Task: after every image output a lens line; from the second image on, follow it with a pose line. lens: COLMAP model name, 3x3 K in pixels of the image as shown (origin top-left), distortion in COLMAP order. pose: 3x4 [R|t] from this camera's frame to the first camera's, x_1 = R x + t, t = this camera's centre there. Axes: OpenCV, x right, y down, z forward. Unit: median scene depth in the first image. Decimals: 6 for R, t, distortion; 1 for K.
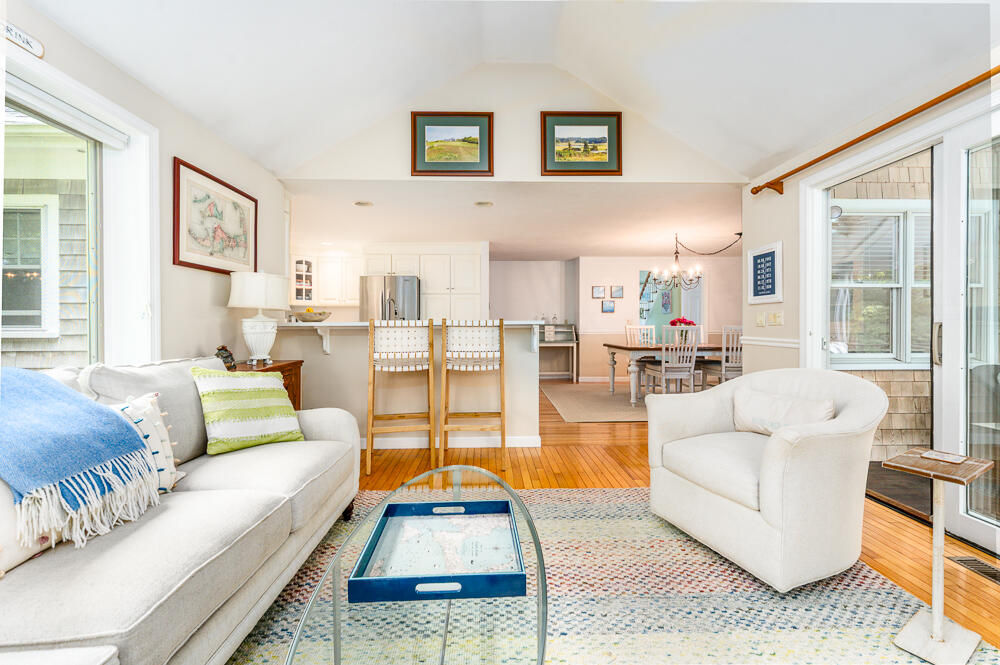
lens RADIAL K [[420.6, 0, 499.7], [0, 420.6, 310.8], [0, 0, 1]] dist [0.001049, 0.000175]
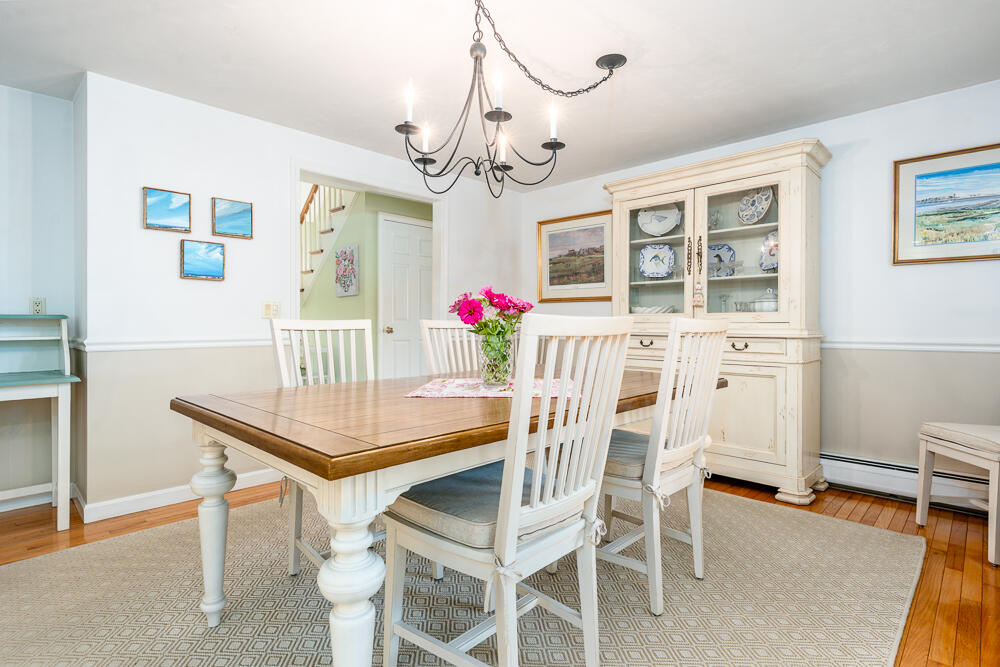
lens RADIAL K [[508.1, 0, 500.0], [0, 508.1, 333.5], [0, 0, 1]] dist [0.000054, 0.000017]
pose [[0.717982, -0.010946, 0.695975, 0.153123], [-0.023259, 0.998941, 0.039705, 0.023780], [-0.695673, -0.044695, 0.716967, 0.573029]]
